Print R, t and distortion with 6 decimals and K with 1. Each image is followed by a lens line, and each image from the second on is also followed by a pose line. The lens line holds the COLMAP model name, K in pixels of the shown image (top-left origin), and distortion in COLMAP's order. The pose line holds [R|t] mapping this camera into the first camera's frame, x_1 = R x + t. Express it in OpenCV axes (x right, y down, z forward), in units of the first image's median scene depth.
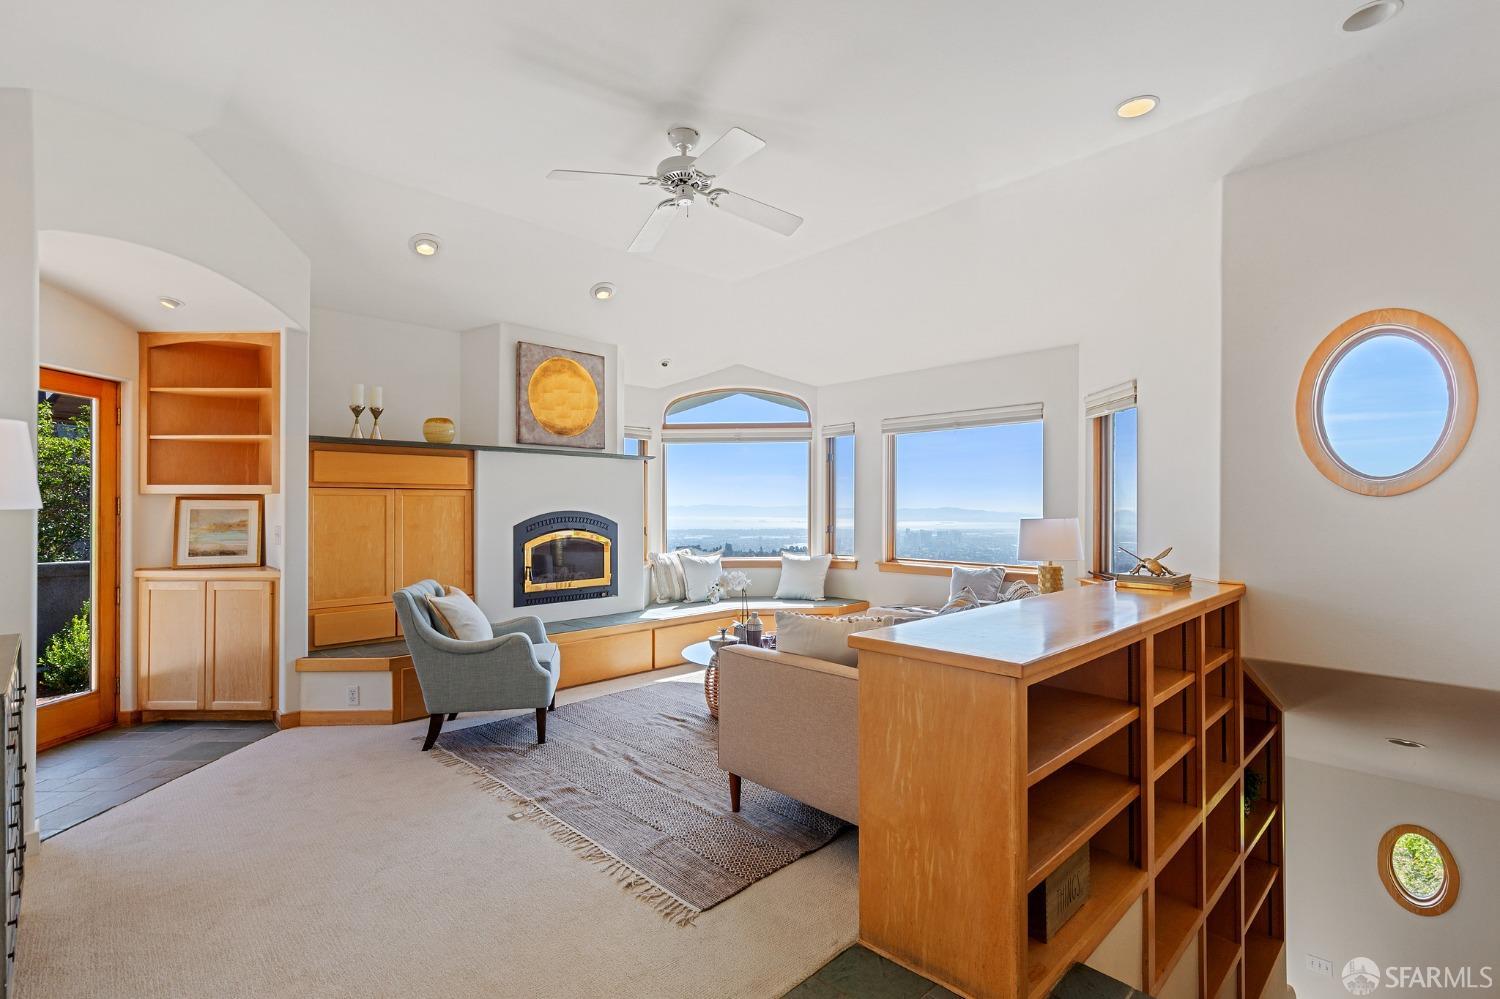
lens RADIAL K [[692.5, 0, 750.0], [0, 692.5, 499.5], [0, 0, 1]] dist [-0.009781, 0.000229]
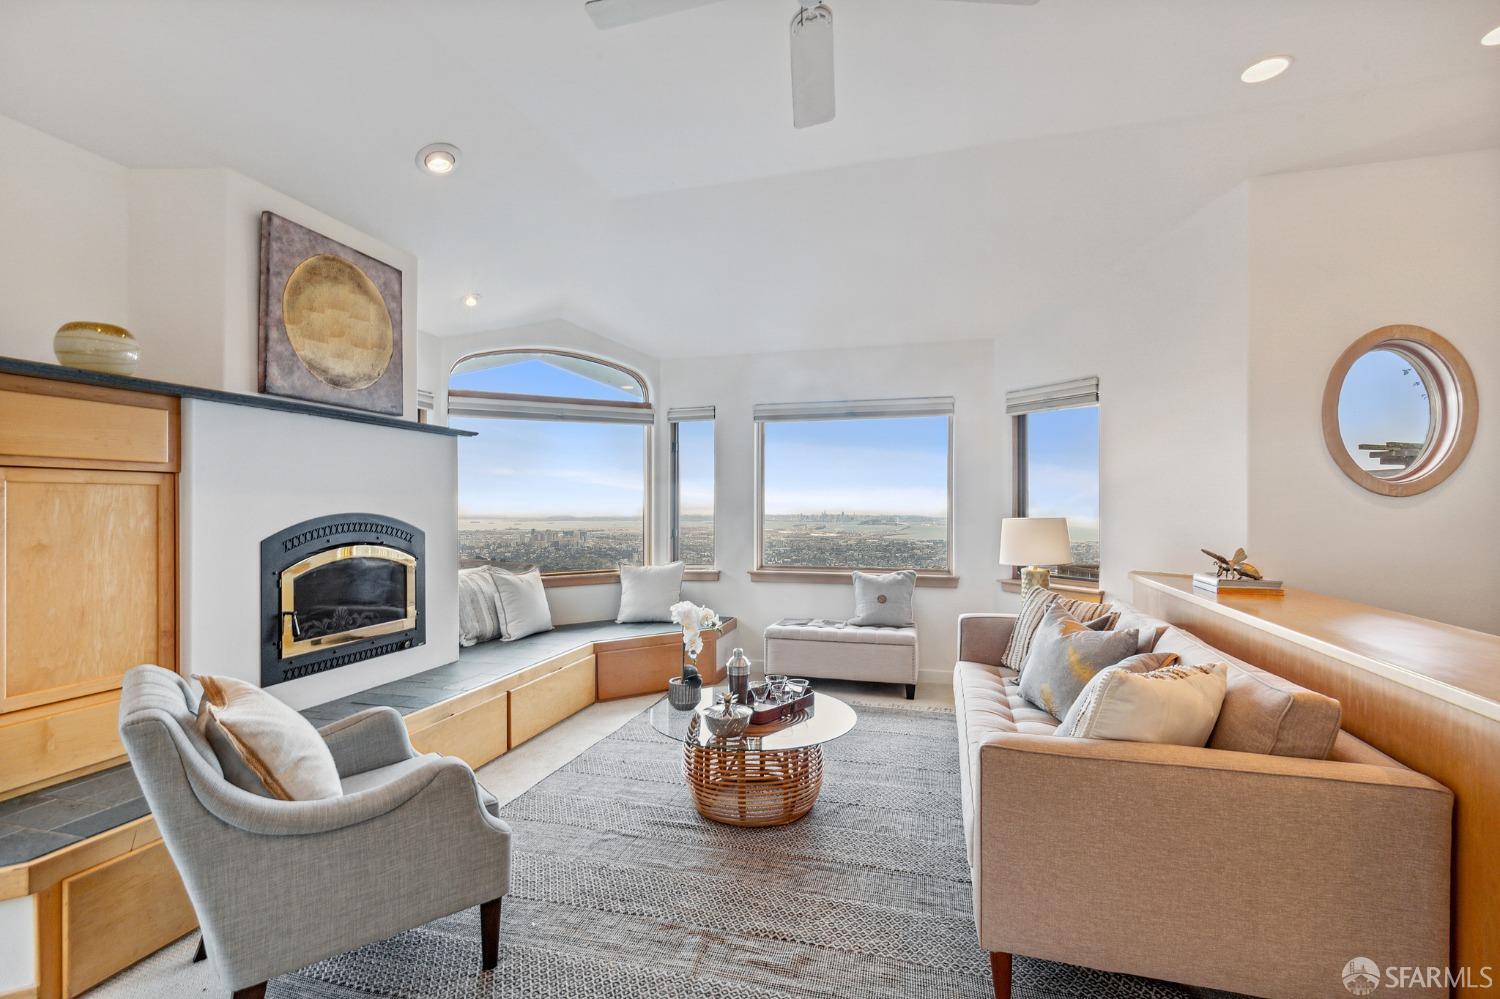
lens RADIAL K [[677.1, 0, 750.0], [0, 677.1, 499.5], [0, 0, 1]] dist [0.002124, -0.000267]
pose [[0.860681, 0.005844, 0.509112, -0.290032], [-0.005901, 0.999981, -0.001503, 0.003878], [-0.509111, -0.001711, 0.860699, 0.343838]]
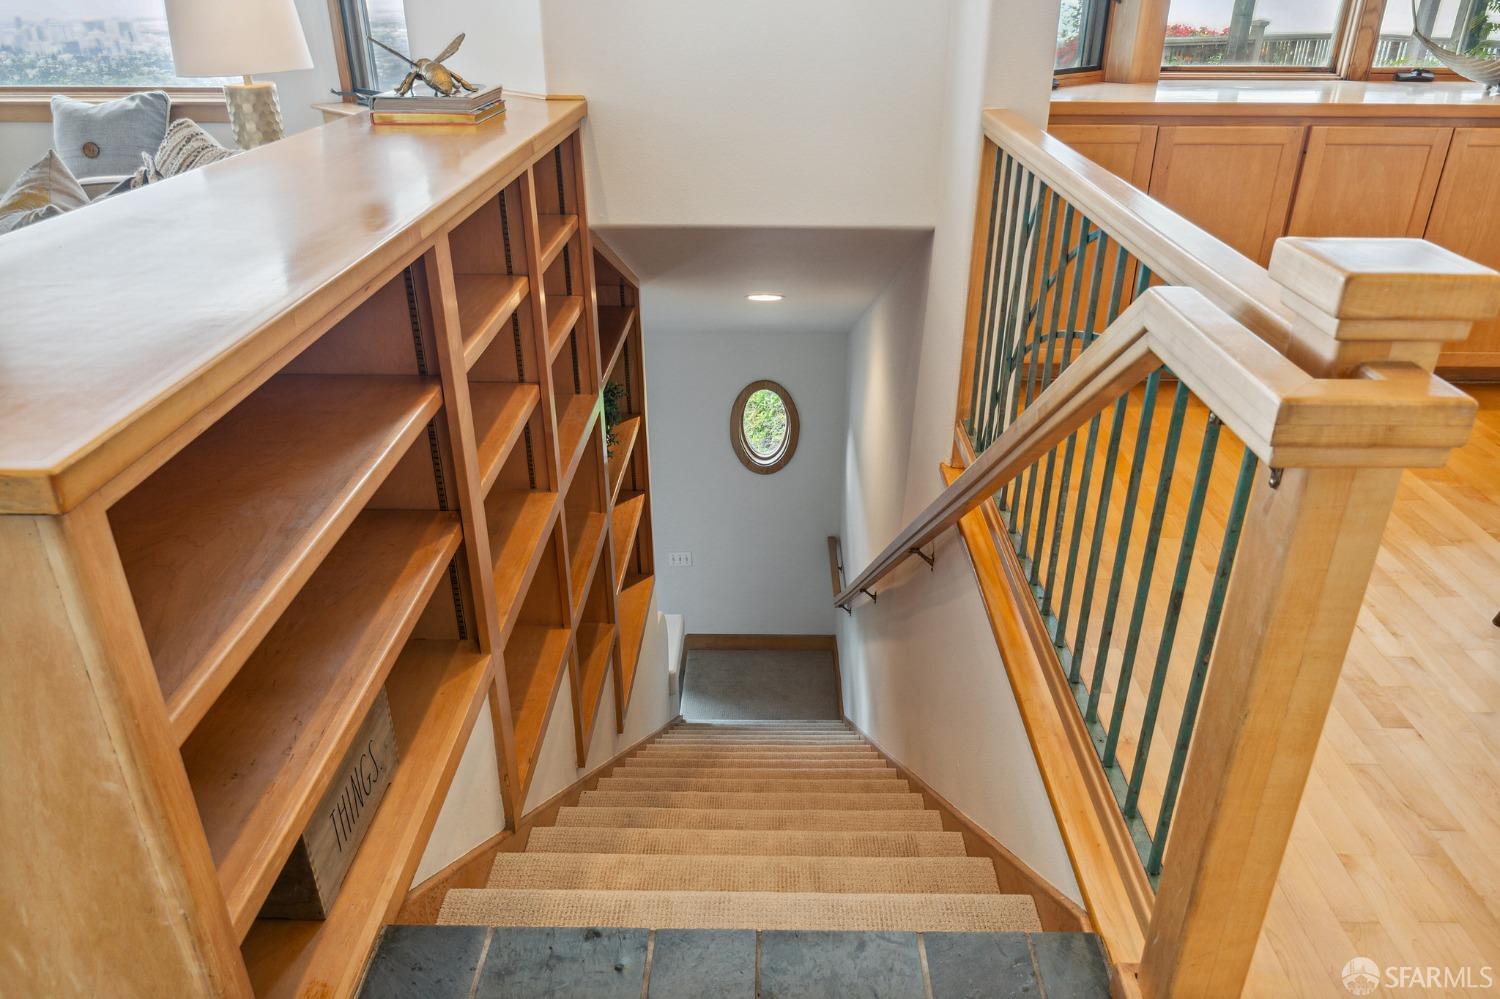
lens RADIAL K [[1048.1, 0, 750.0], [0, 1048.1, 499.5], [0, 0, 1]] dist [0.006236, -0.001363]
pose [[0.708330, -0.319854, 0.629256, 0.118940], [-0.005745, 0.888804, 0.458251, 0.014303], [-0.705858, -0.328208, 0.627729, 0.183819]]
